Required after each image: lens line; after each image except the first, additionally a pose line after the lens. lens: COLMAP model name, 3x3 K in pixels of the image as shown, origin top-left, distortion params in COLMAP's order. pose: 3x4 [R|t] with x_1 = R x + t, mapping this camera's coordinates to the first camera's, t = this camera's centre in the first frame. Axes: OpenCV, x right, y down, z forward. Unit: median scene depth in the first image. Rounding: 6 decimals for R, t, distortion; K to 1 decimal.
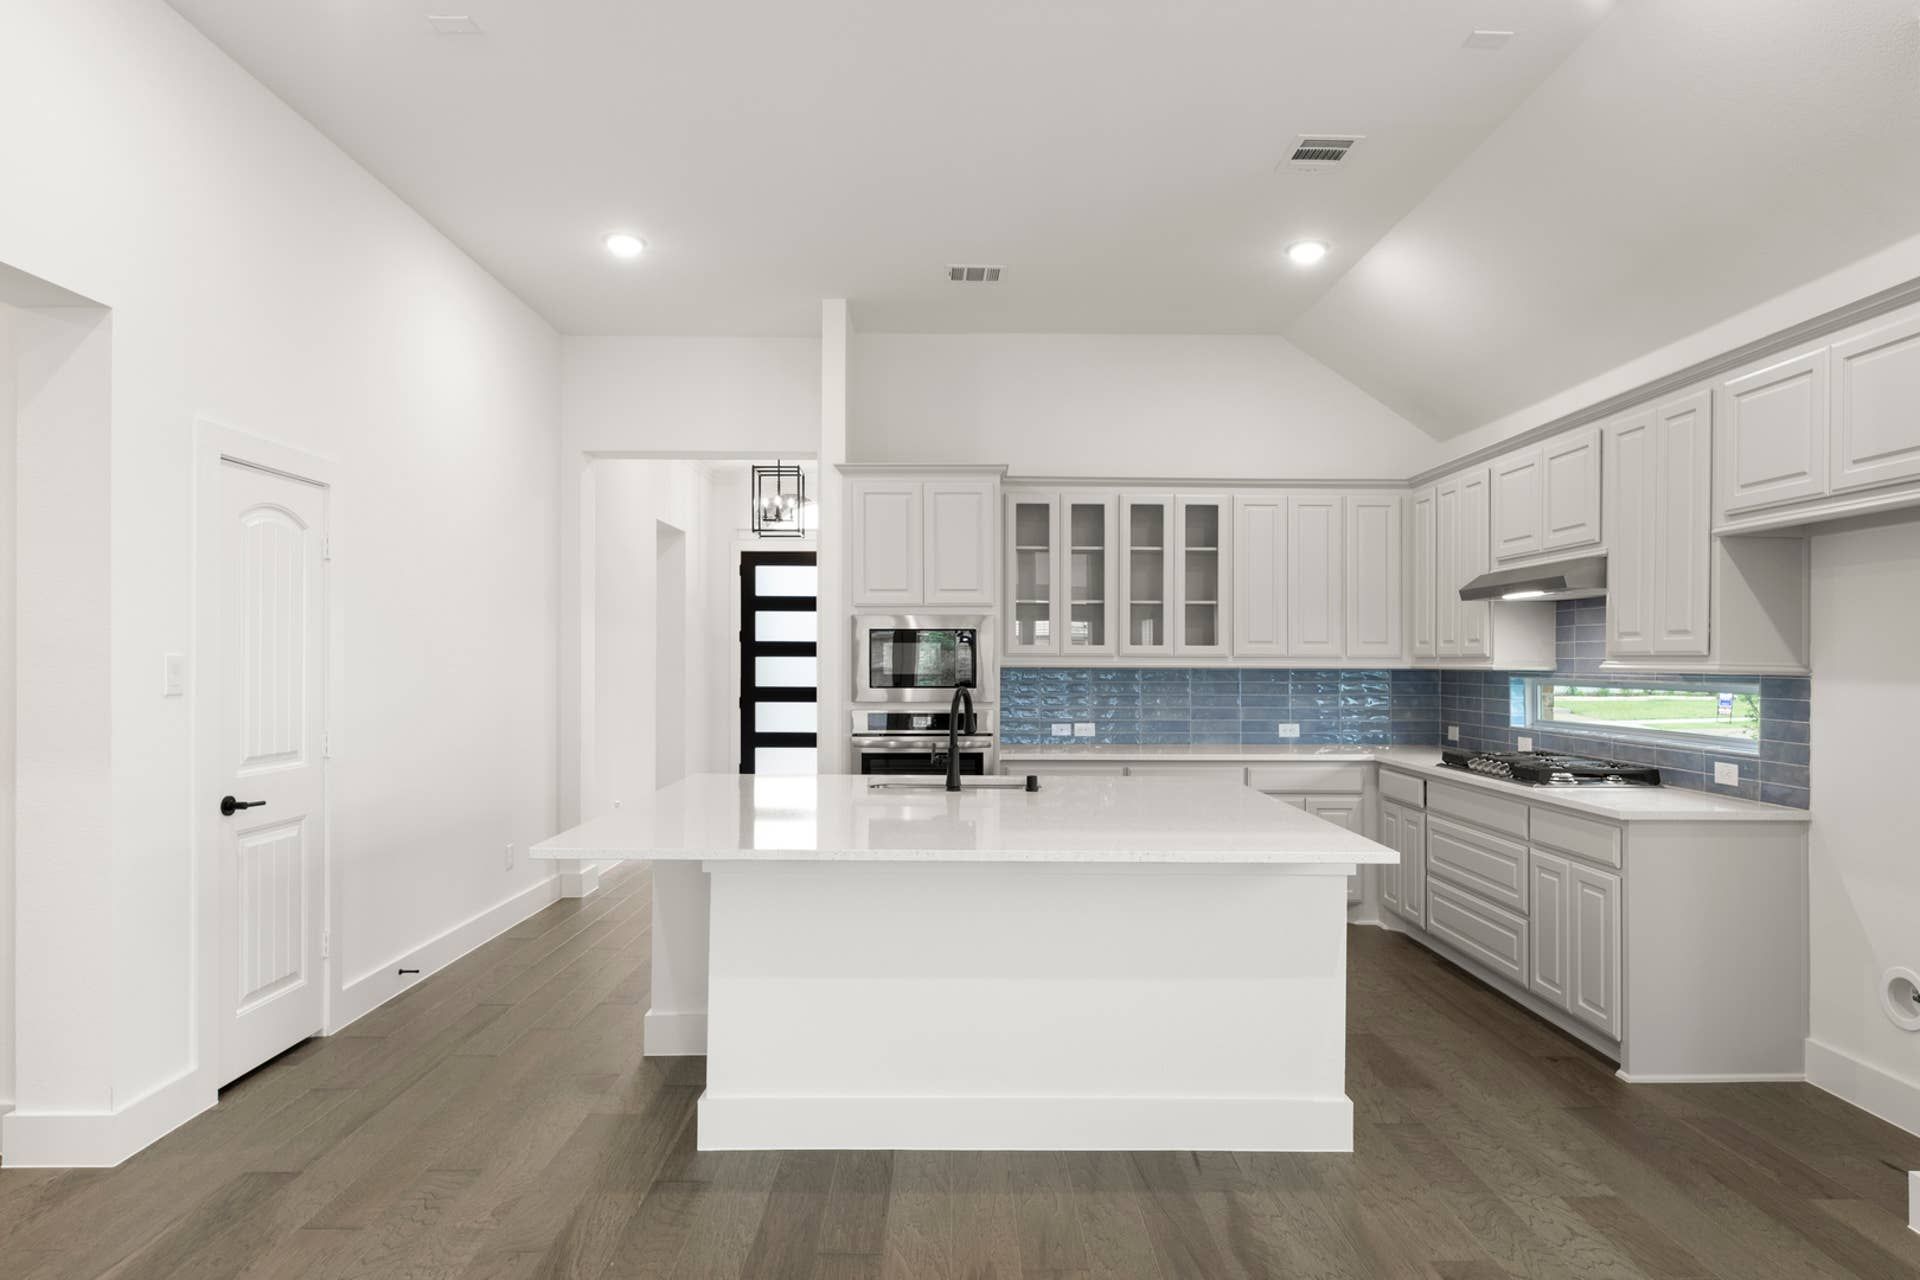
lens RADIAL K [[1120.0, 0, 974.5], [0, 1120.0, 659.3], [0, 0, 1]] dist [0.003484, 0.000050]
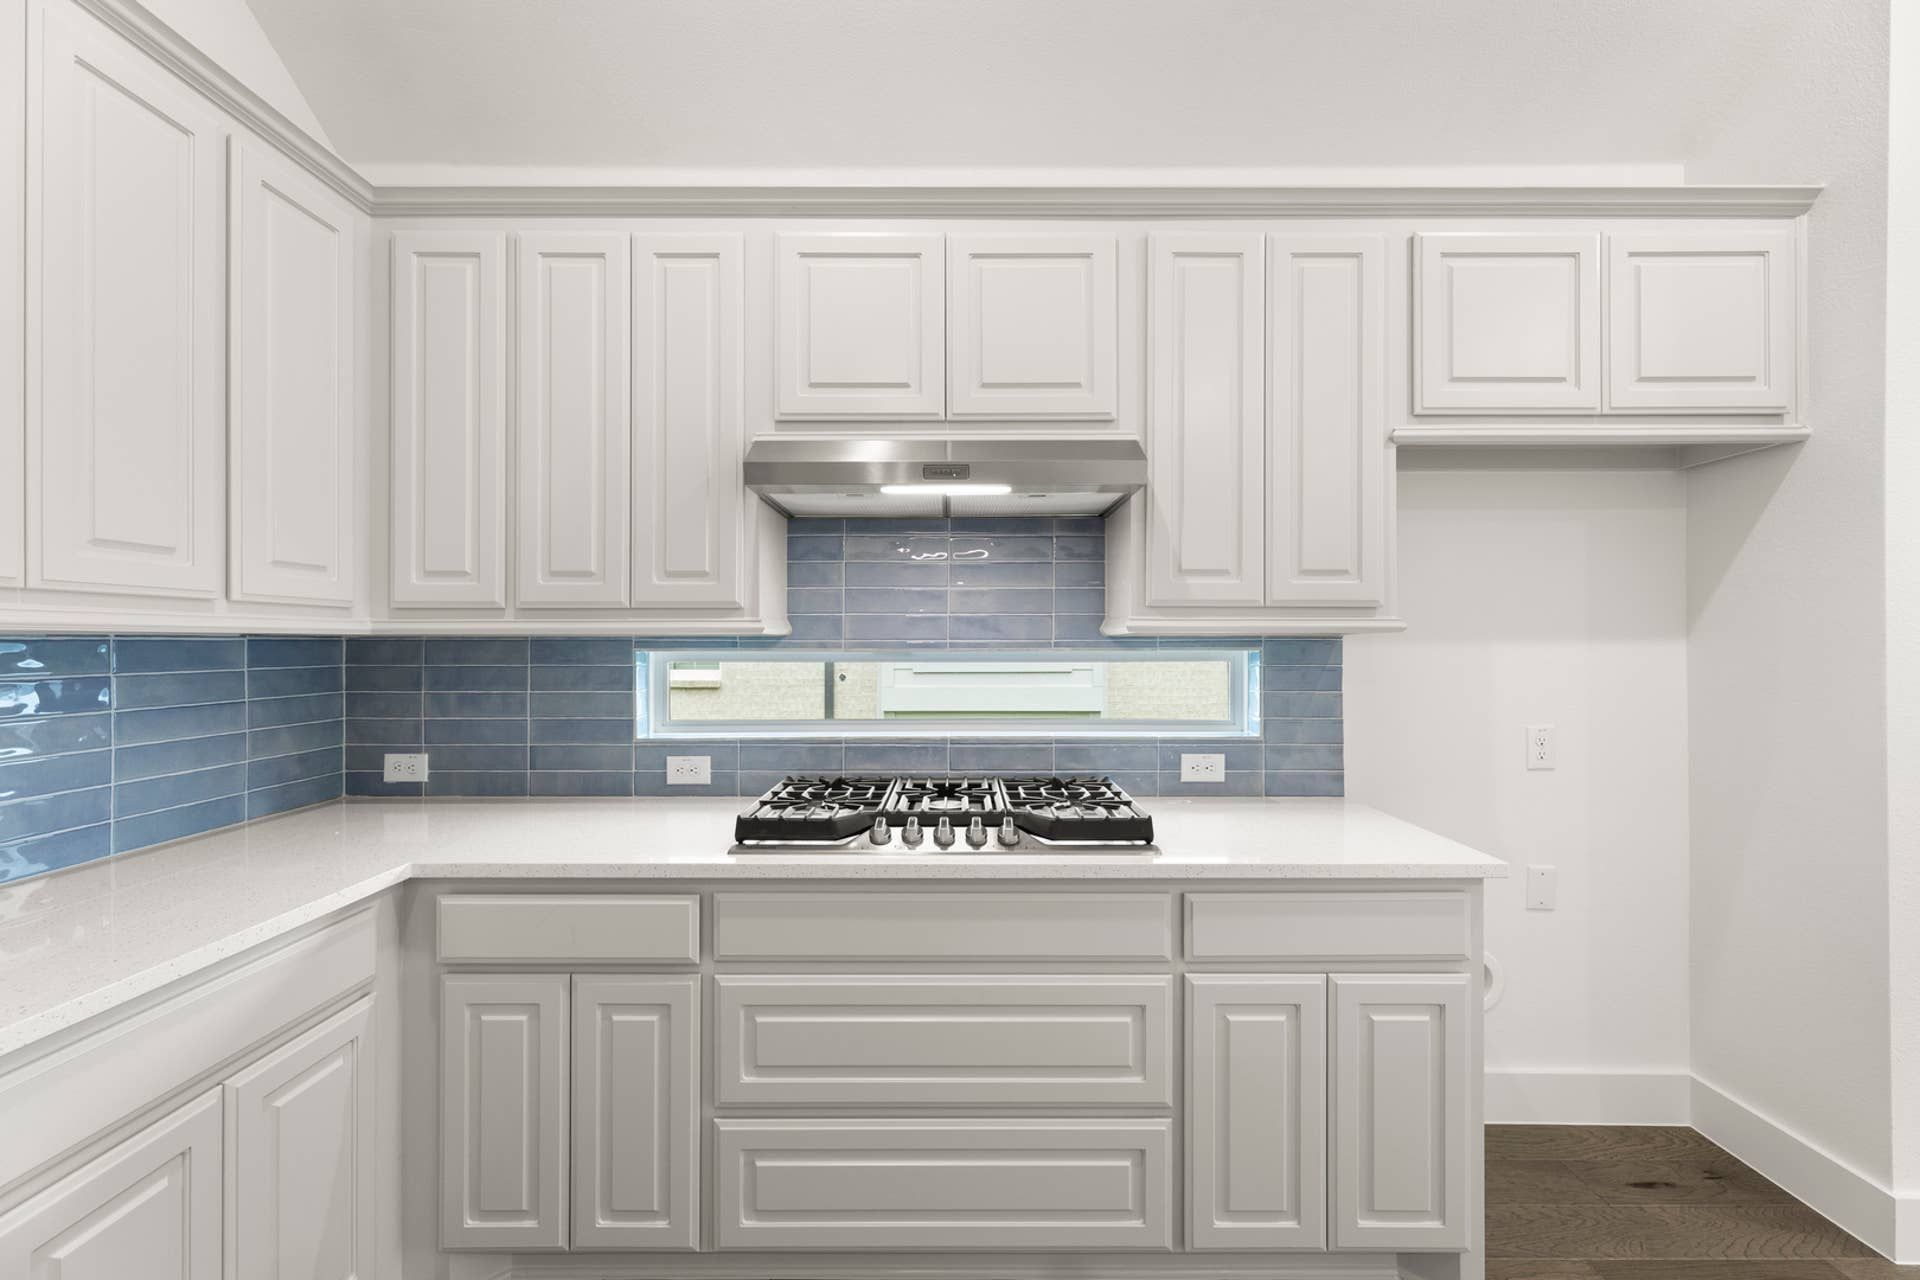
lens RADIAL K [[780.9, 0, 952.7], [0, 780.9, 631.0], [0, 0, 1]] dist [0.002955, 0.000229]
pose [[0.021915, 0.009601, 0.999714, 0.111537], [0.000386, 0.999954, -0.009612, 0.012017], [-0.999760, 0.000596, 0.021911, 0.915958]]
